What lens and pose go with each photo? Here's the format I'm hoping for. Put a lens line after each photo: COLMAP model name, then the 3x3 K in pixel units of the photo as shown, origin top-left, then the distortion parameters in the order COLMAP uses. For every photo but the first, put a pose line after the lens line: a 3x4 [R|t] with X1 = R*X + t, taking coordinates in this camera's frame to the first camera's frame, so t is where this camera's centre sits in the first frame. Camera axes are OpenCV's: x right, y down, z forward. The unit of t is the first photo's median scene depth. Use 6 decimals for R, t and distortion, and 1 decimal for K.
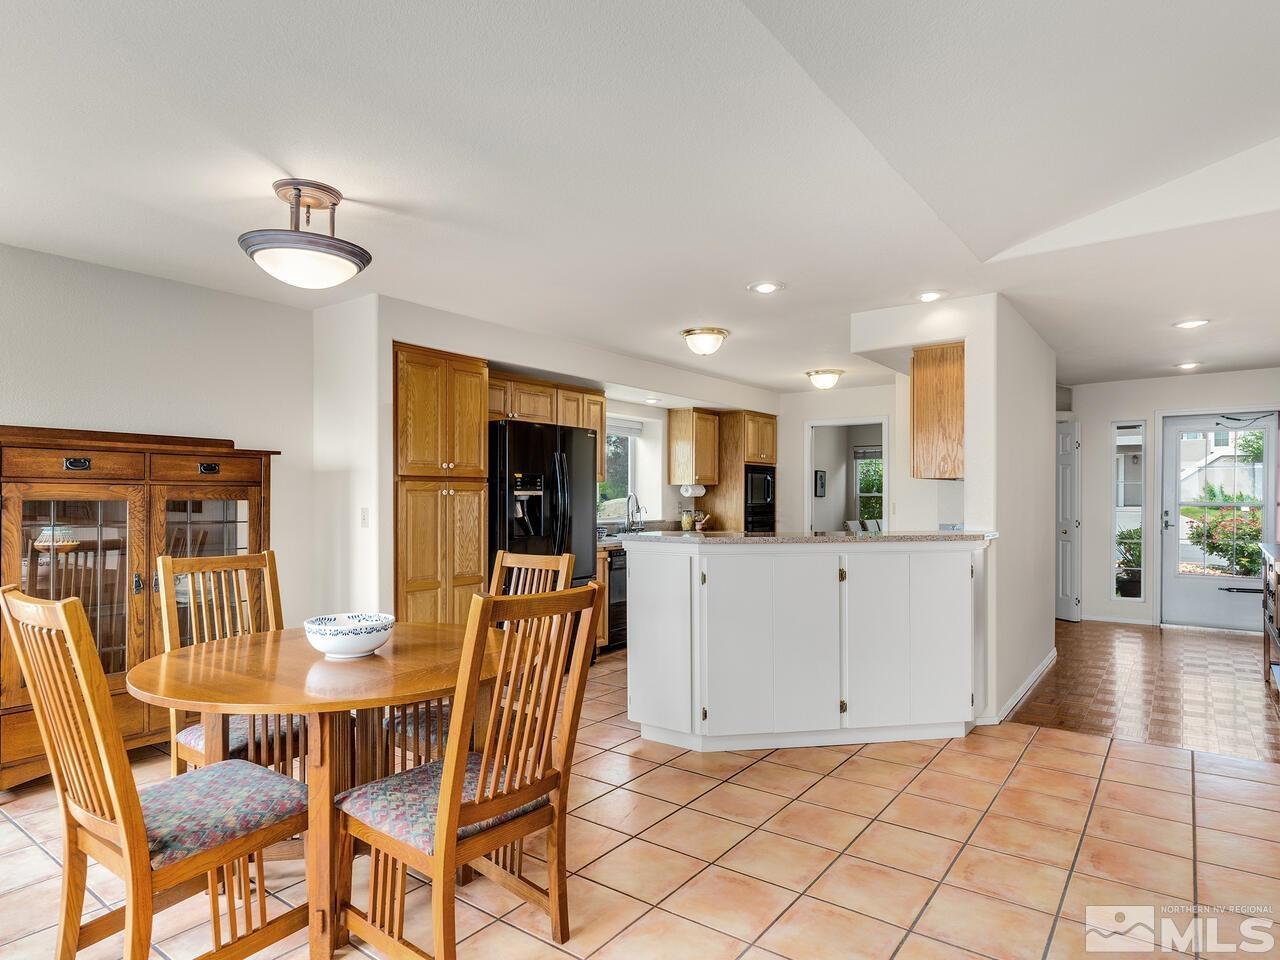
lens RADIAL K [[739.9, 0, 644.8], [0, 739.9, 489.4], [0, 0, 1]] dist [-0.006824, 0.000520]
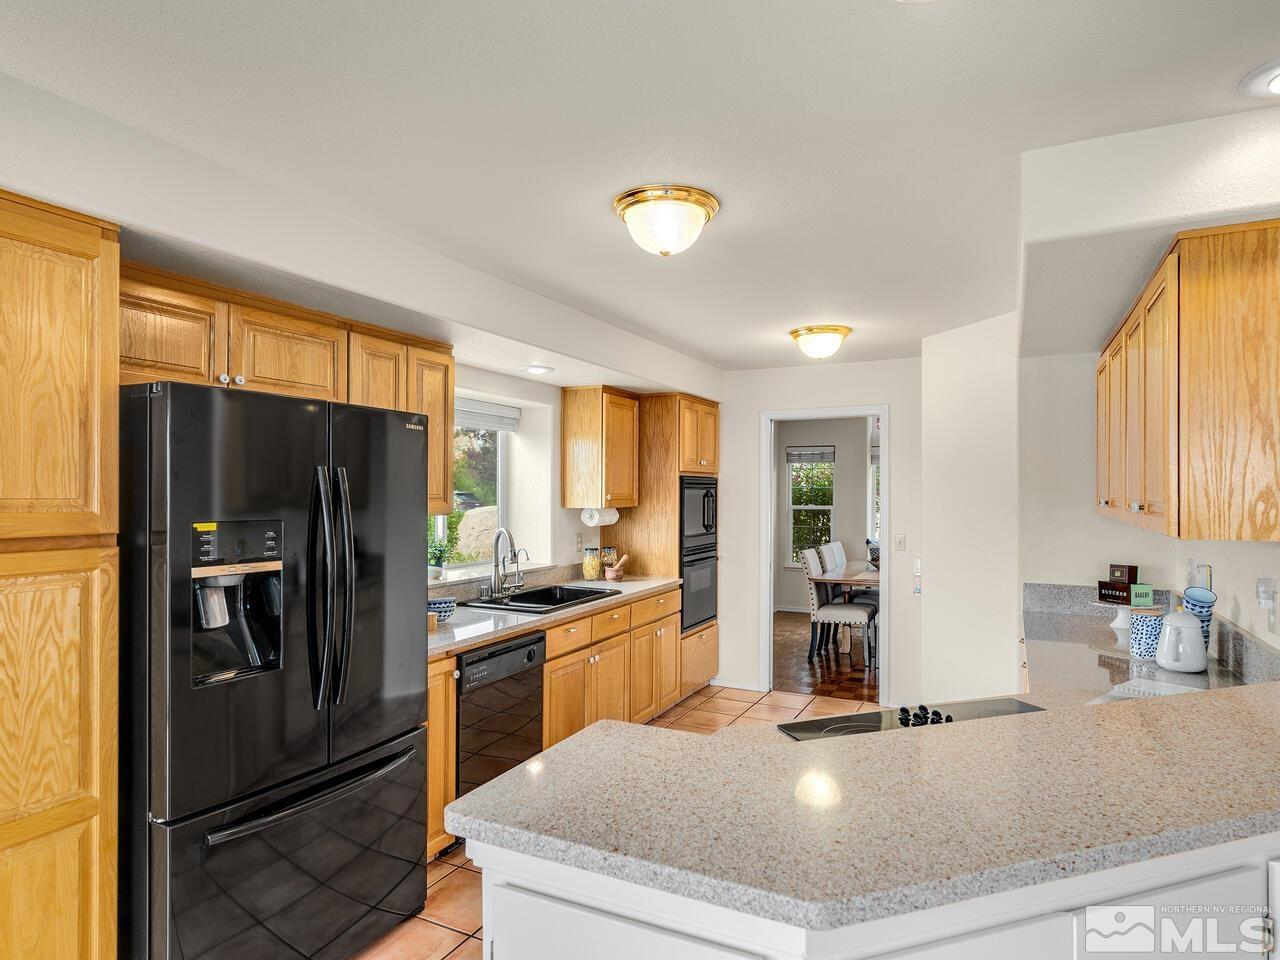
lens RADIAL K [[739.9, 0, 644.8], [0, 739.9, 489.4], [0, 0, 1]] dist [-0.006824, 0.000520]
pose [[0.985165, 0.001083, 0.171607, -0.009355], [-0.002314, 0.999973, 0.006970, -0.037654], [-0.171595, -0.007264, 0.985141, 0.522312]]
